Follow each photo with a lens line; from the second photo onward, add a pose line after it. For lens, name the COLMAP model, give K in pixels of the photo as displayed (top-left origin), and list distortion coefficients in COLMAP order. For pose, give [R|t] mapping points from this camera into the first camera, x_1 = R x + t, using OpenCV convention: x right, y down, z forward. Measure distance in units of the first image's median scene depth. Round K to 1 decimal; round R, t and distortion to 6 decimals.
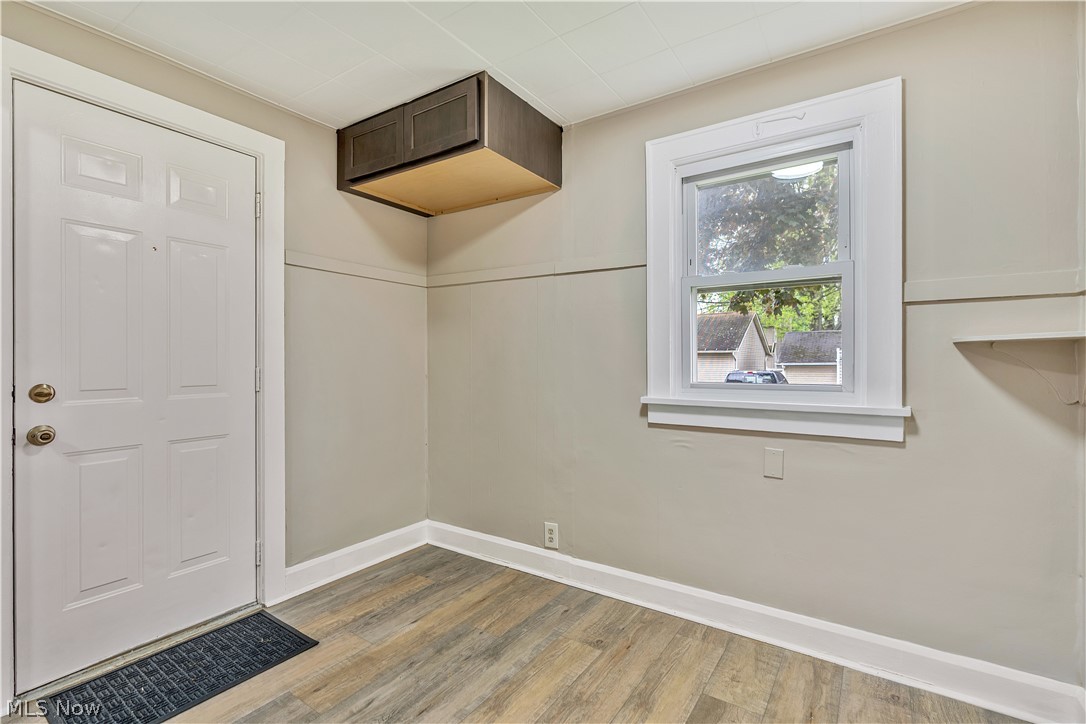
lens RADIAL K [[498.8, 0, 549.1], [0, 498.8, 359.9], [0, 0, 1]] dist [-0.003569, 0.001276]
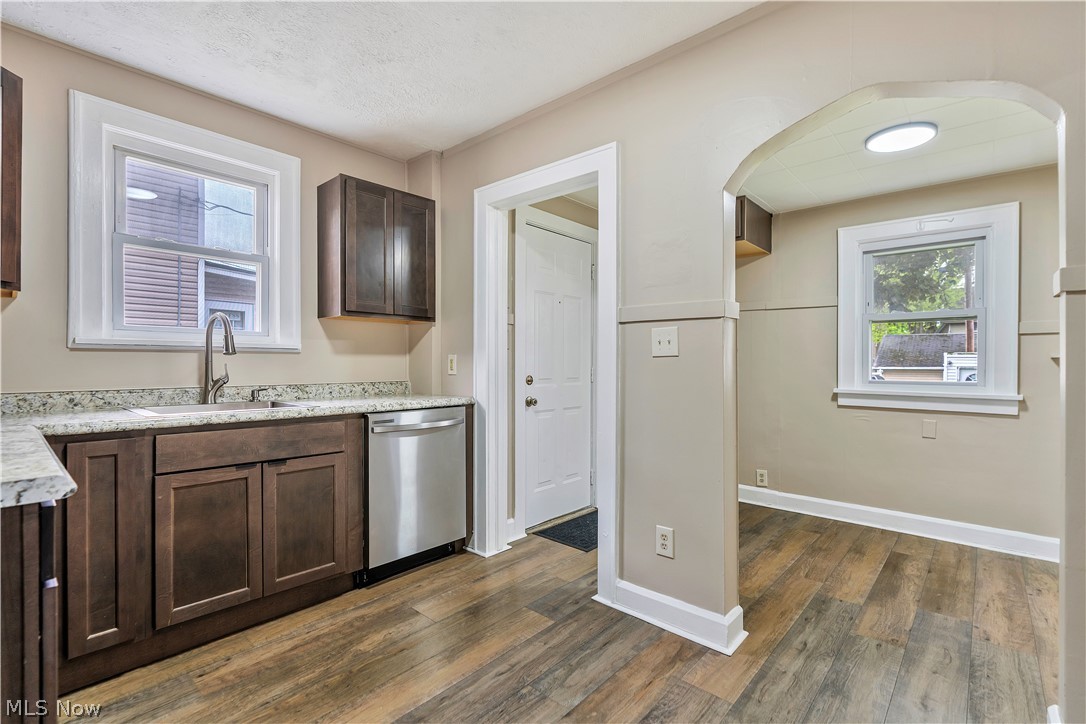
lens RADIAL K [[498.8, 0, 547.2], [0, 498.8, 362.6], [0, 0, 1]] dist [-0.003569, 0.001276]
pose [[0.990205, 0.007289, -0.139427, -0.521241], [-0.006952, 0.999972, 0.002906, -0.006848], [0.139444, -0.001909, 0.990228, -0.732707]]
